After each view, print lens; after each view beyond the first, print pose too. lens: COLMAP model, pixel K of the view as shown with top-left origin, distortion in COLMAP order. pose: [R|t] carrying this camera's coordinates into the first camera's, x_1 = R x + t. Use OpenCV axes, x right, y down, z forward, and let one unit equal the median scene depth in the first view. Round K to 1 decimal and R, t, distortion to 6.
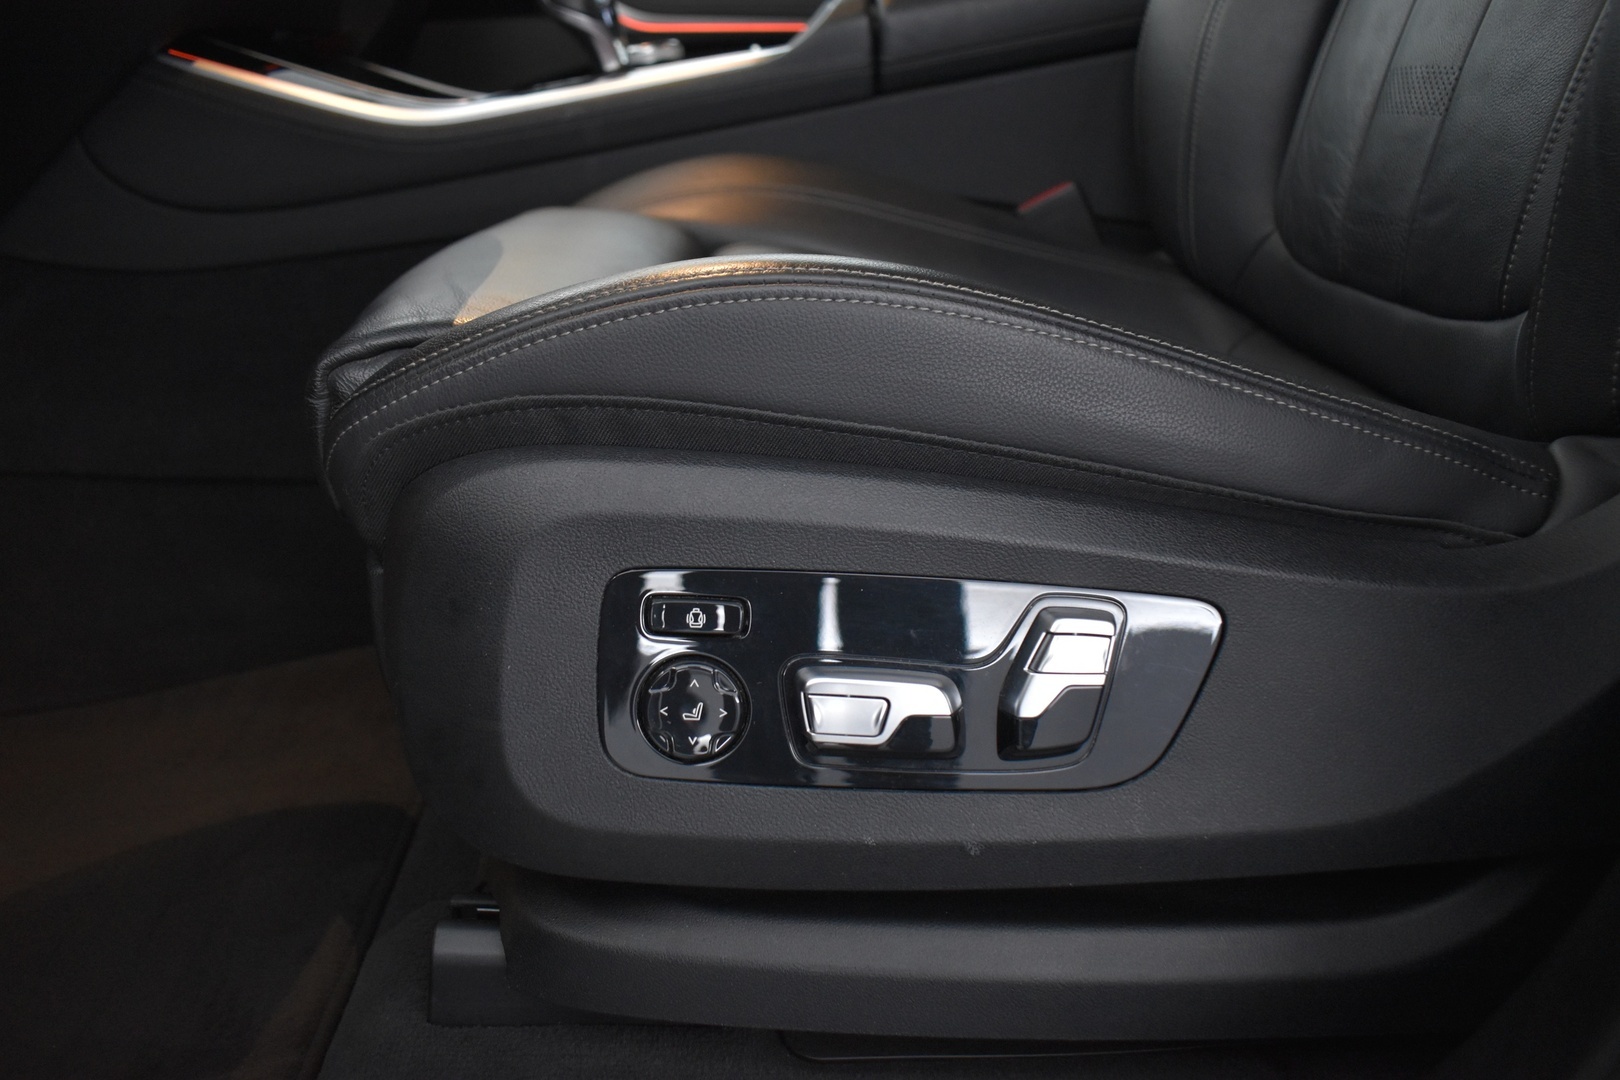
lens RADIAL K [[1261.3, 0, 806.3], [0, 1261.3, 541.4], [0, 0, 1]] dist [-0.095228, 0.012217]
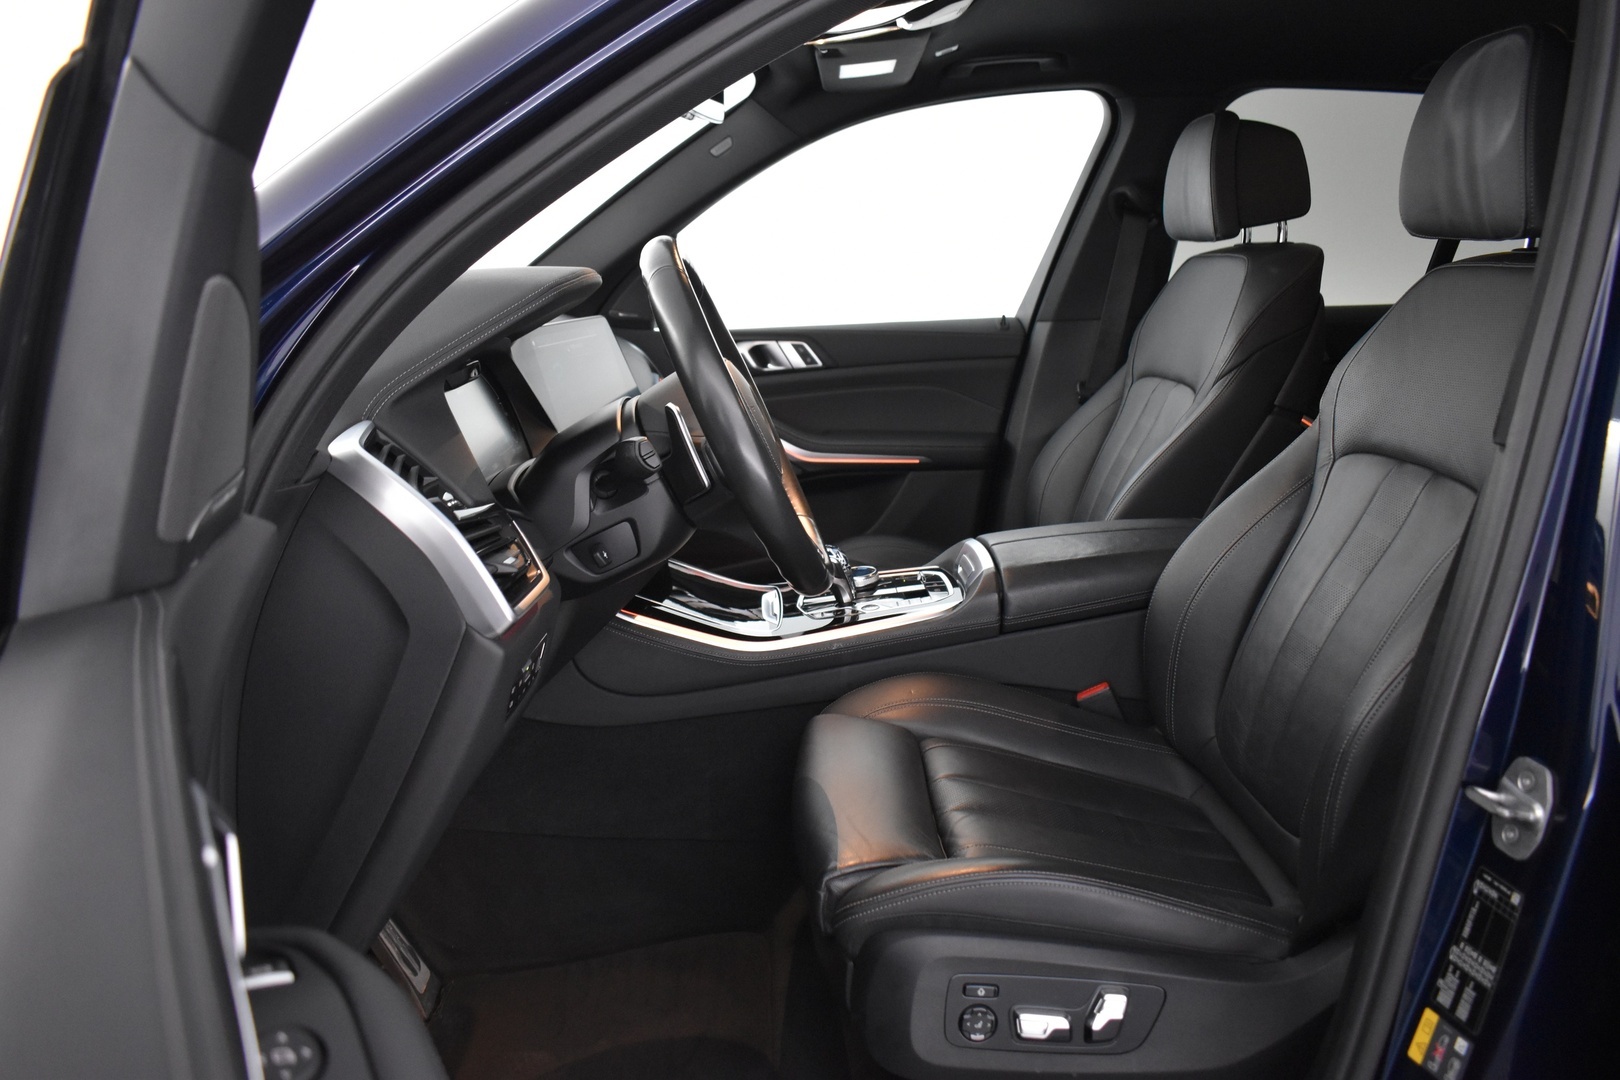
lens RADIAL K [[1261.3, 0, 815.1], [0, 1261.3, 538.2], [0, 0, 1]] dist [-0.095228, 0.012217]
pose [[0.999510, 0.029134, -0.011483, -0.447651], [-0.030437, 0.990050, -0.137384, -0.544254], [0.007366, 0.137666, 0.990451, -1.890998]]
